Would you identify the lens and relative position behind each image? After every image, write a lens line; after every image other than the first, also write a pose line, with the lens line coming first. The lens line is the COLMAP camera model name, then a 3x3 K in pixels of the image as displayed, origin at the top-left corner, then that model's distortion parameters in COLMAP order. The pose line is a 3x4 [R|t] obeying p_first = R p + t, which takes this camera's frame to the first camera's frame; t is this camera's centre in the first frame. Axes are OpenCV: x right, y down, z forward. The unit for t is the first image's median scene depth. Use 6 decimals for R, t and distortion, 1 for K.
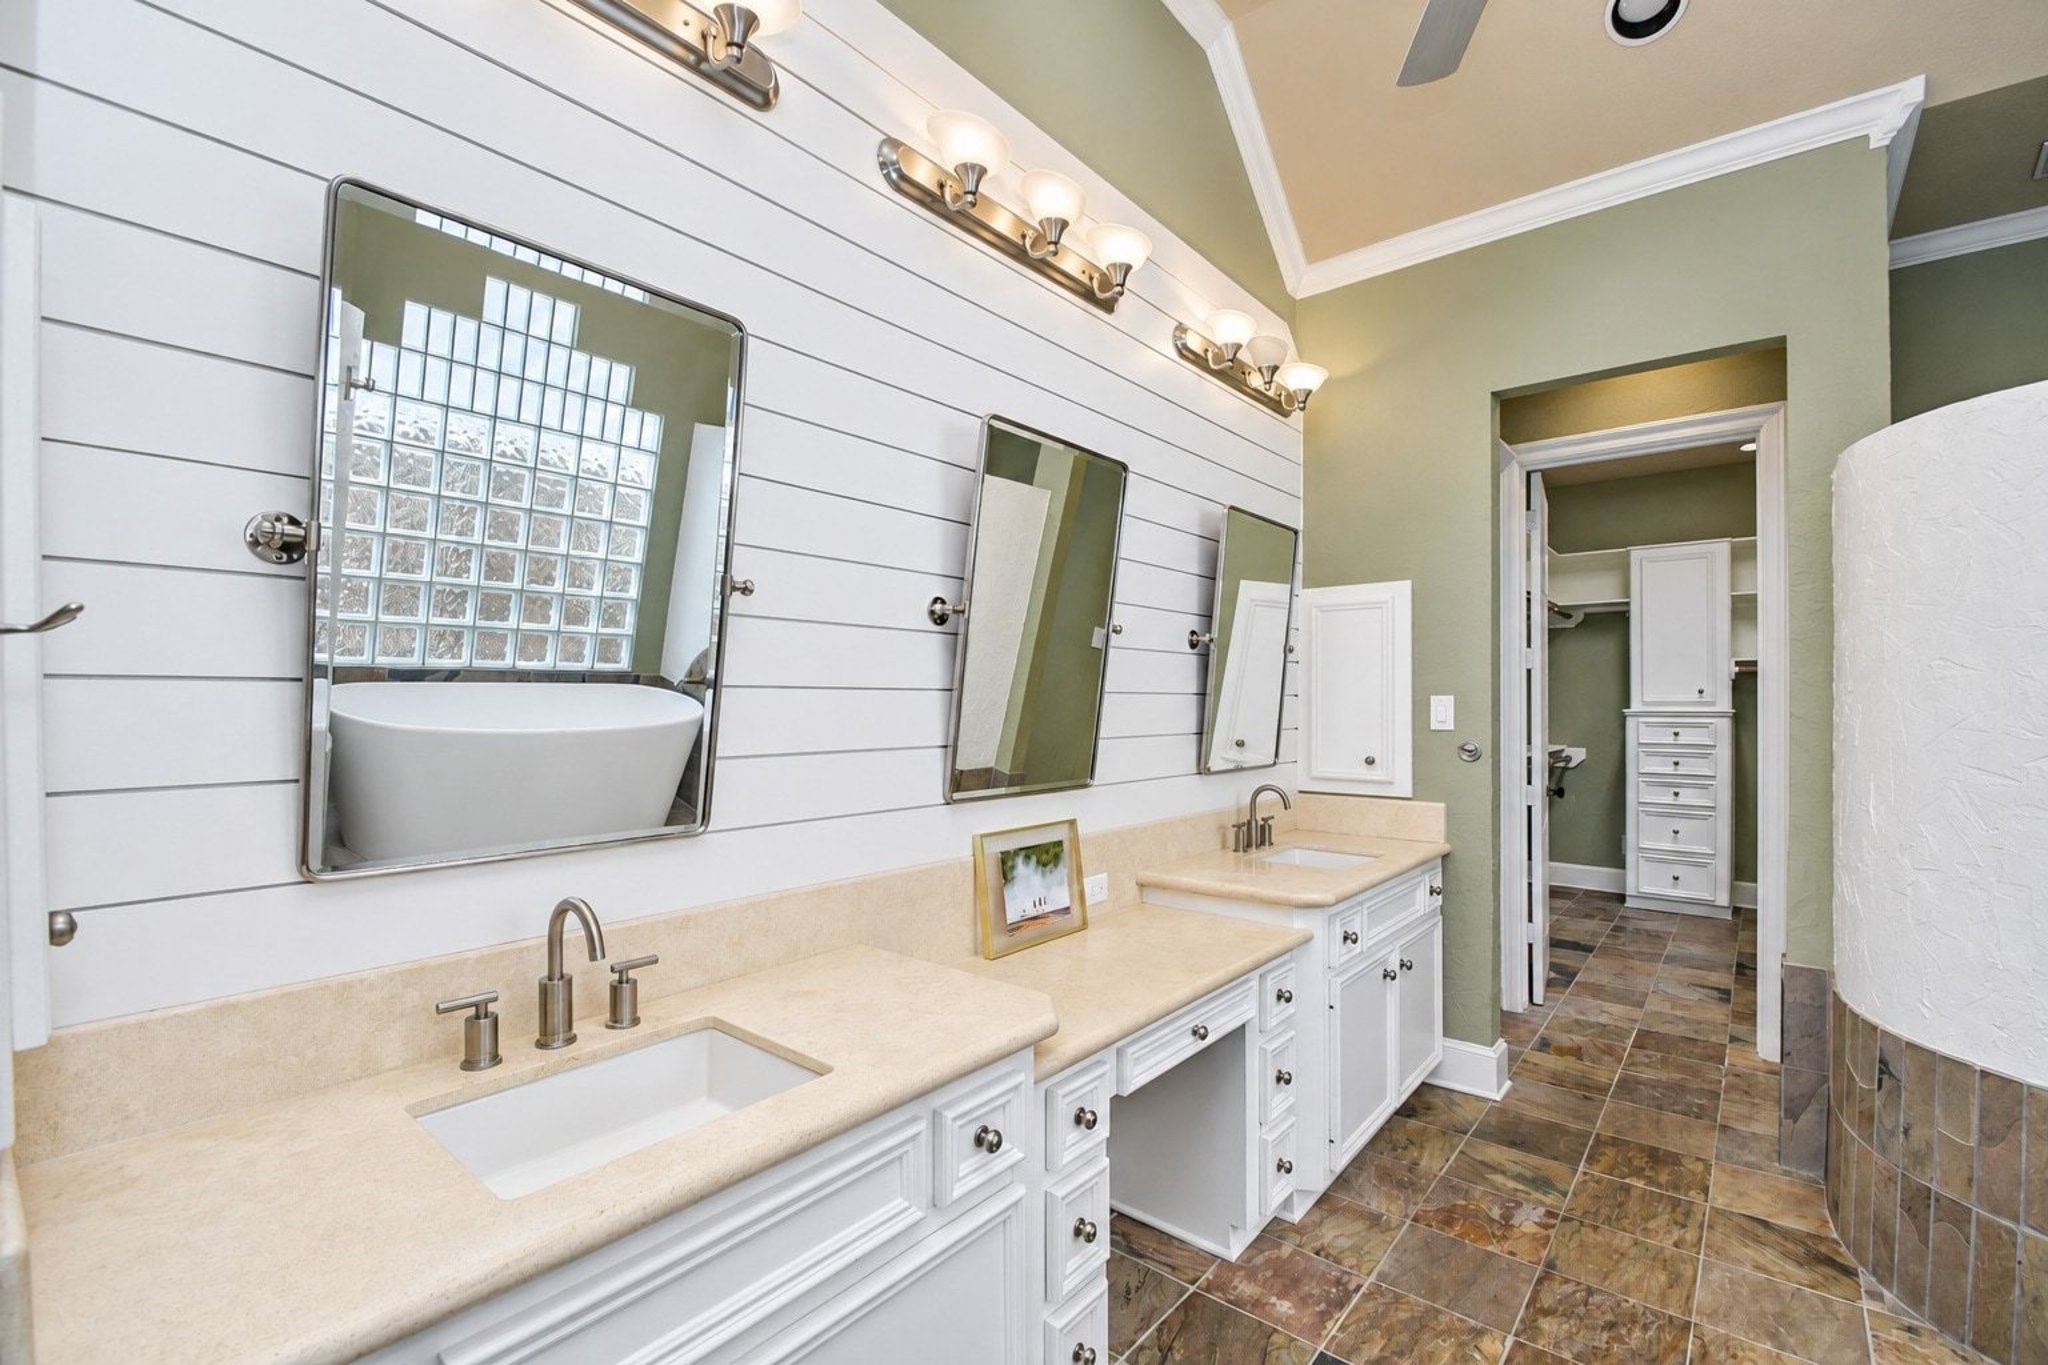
lens RADIAL K [[895.6, 0, 1003.6], [0, 895.6, 703.2], [0, 0, 1]] dist [0.015367, -0.015885]
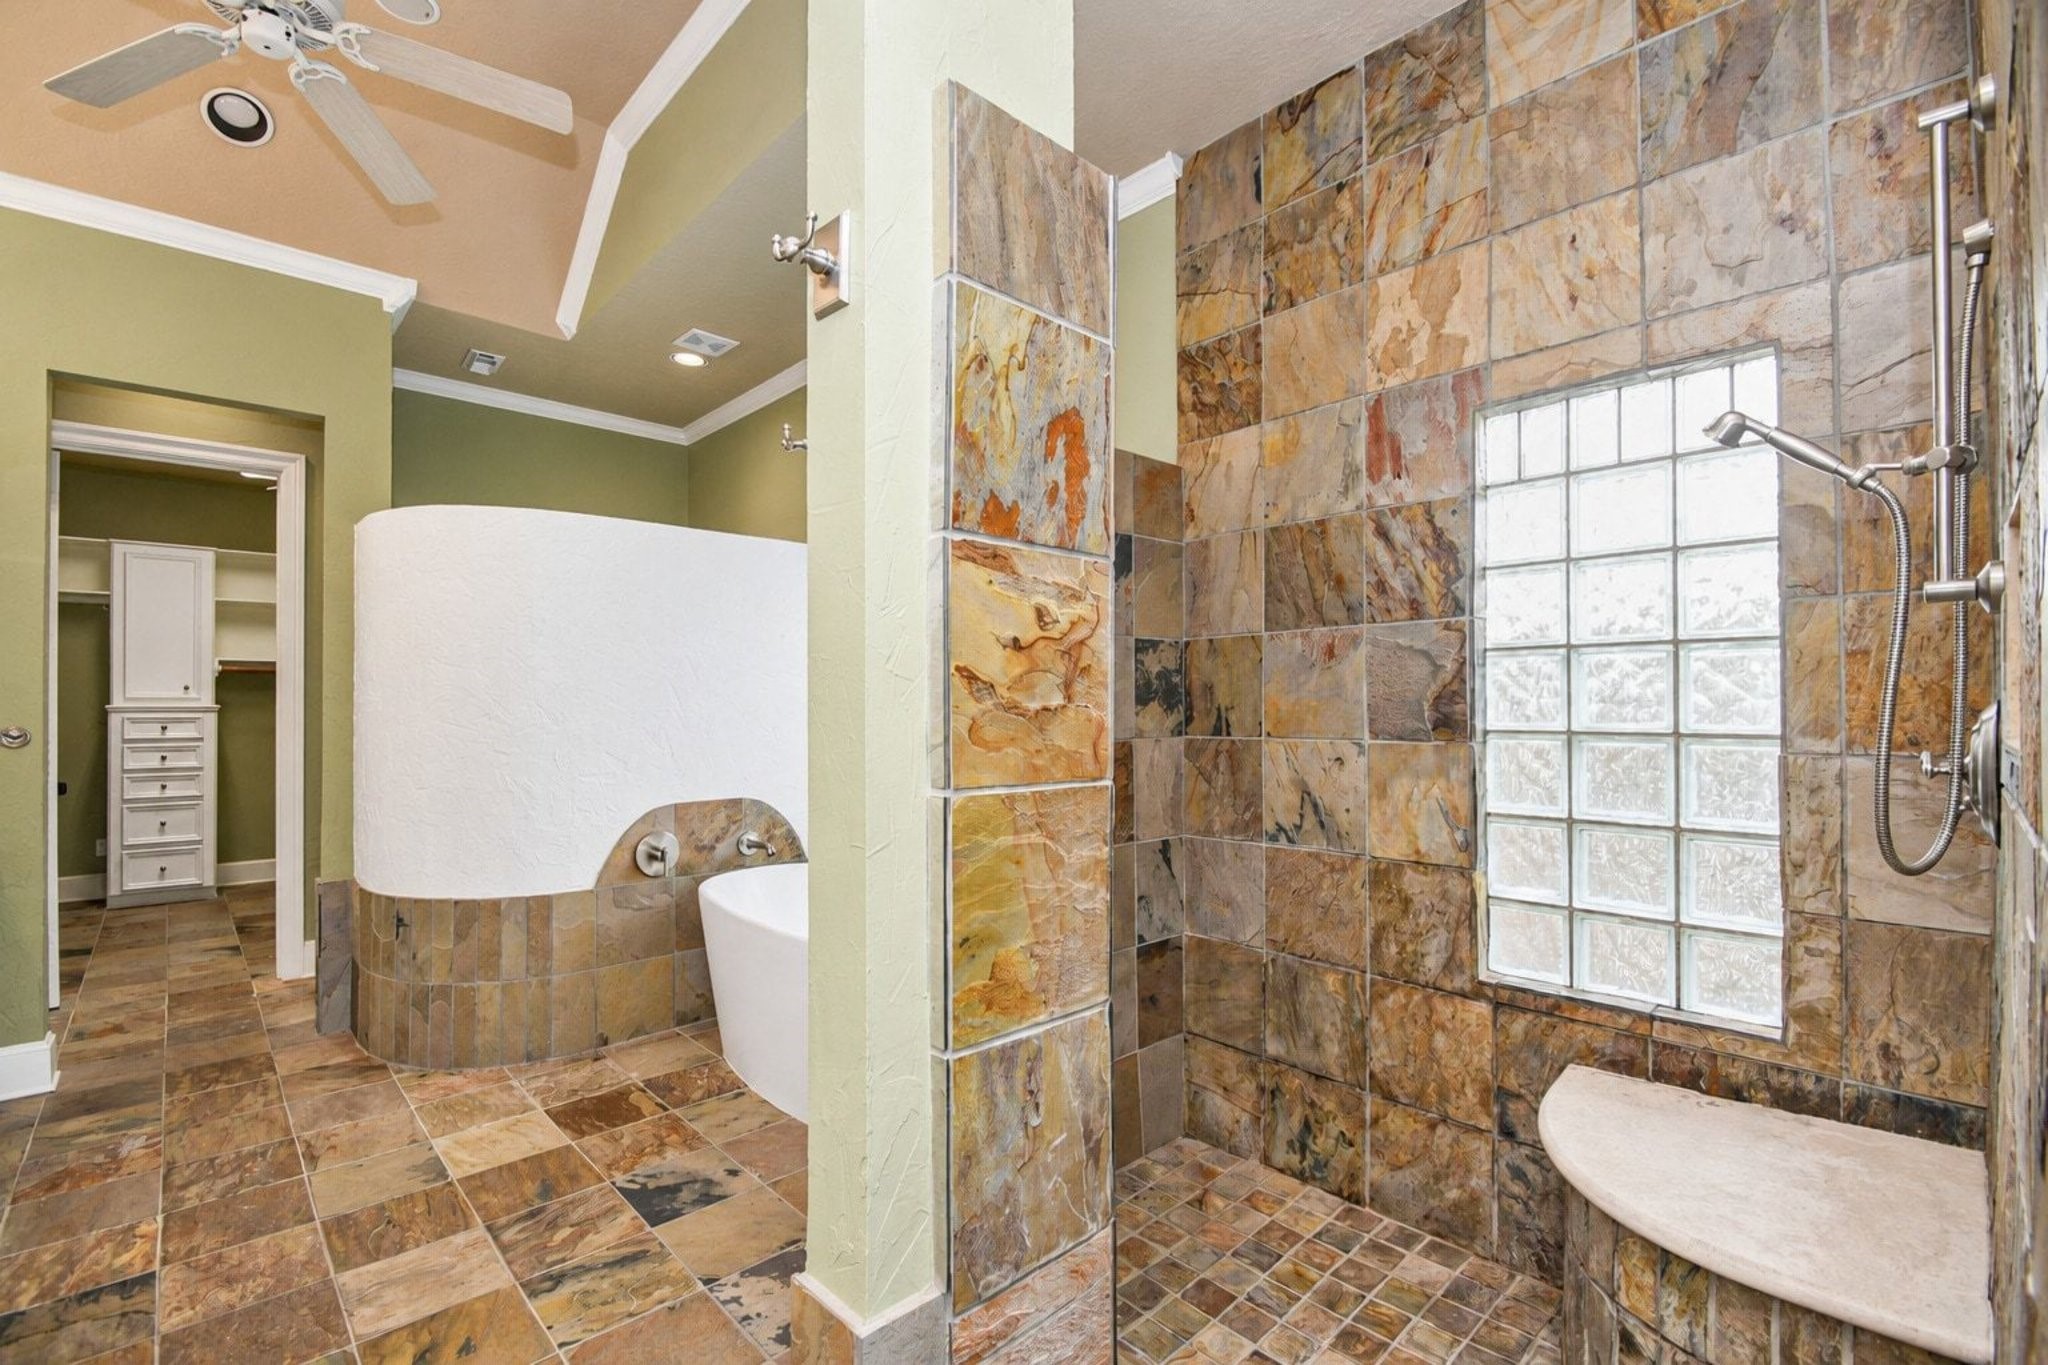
lens RADIAL K [[895.6, 0, 1003.6], [0, 895.6, 703.2], [0, 0, 1]] dist [0.015367, -0.015885]
pose [[0.120229, 0.003352, 0.992740, -0.236240], [0.009121, 0.999948, -0.004481, 0.027016], [-0.992704, 0.009594, 0.120192, -0.123162]]
